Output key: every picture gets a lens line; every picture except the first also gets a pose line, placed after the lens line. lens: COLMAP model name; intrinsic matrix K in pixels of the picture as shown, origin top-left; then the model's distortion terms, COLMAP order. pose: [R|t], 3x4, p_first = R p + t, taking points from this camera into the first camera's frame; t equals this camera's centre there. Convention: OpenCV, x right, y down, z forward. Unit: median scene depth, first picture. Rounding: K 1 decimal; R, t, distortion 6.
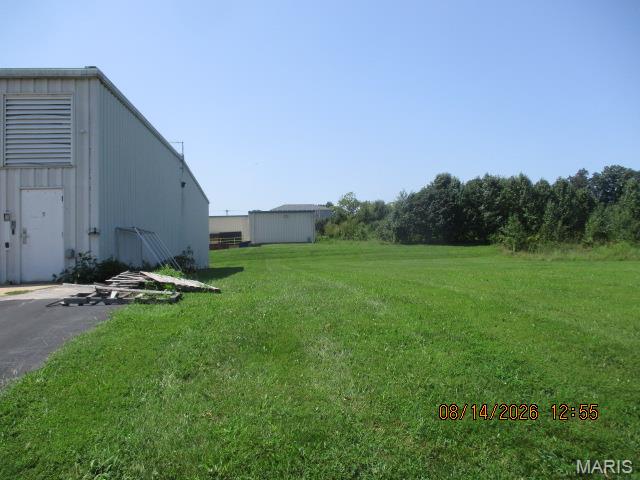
lens RADIAL K [[528.4, 0, 321.3], [0, 528.4, 228.8], [0, 0, 1]] dist [-0.018168, -0.004223]
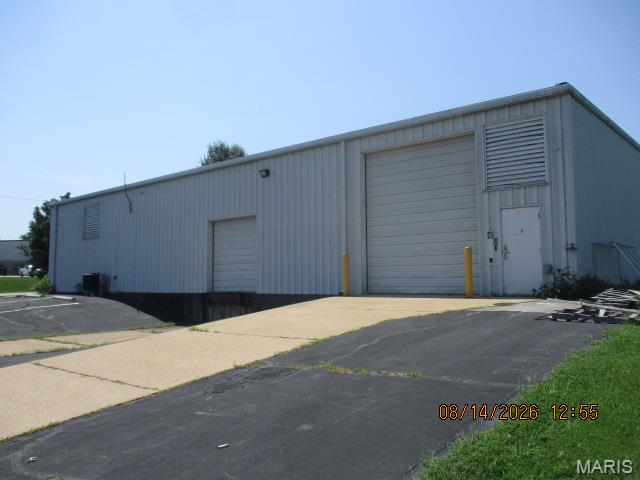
lens RADIAL K [[528.4, 0, 321.3], [0, 528.4, 228.8], [0, 0, 1]] dist [-0.018168, -0.004223]
pose [[0.688142, -0.037123, -0.724626, -0.037436], [0.016493, 0.999233, -0.035529, -0.001765], [0.725389, 0.012497, 0.688226, -0.023875]]
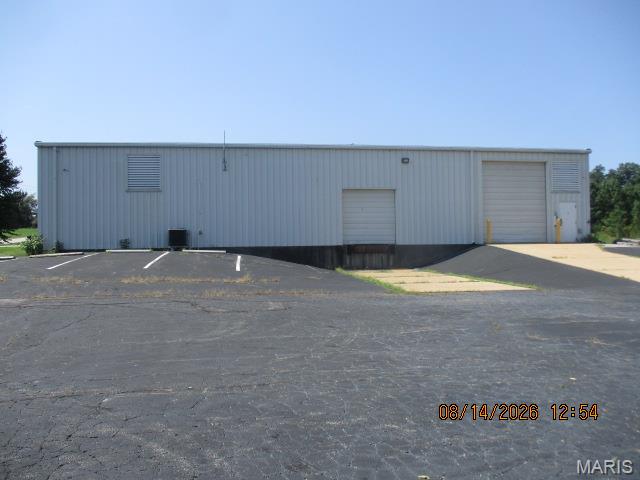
lens RADIAL K [[528.4, 0, 321.3], [0, 528.4, 228.8], [0, 0, 1]] dist [-0.018168, -0.004223]
pose [[0.999346, 0.031723, 0.017381, -1.660144], [-0.032265, 0.998972, 0.031846, 0.003387], [-0.016353, -0.032386, 0.999342, -1.300785]]
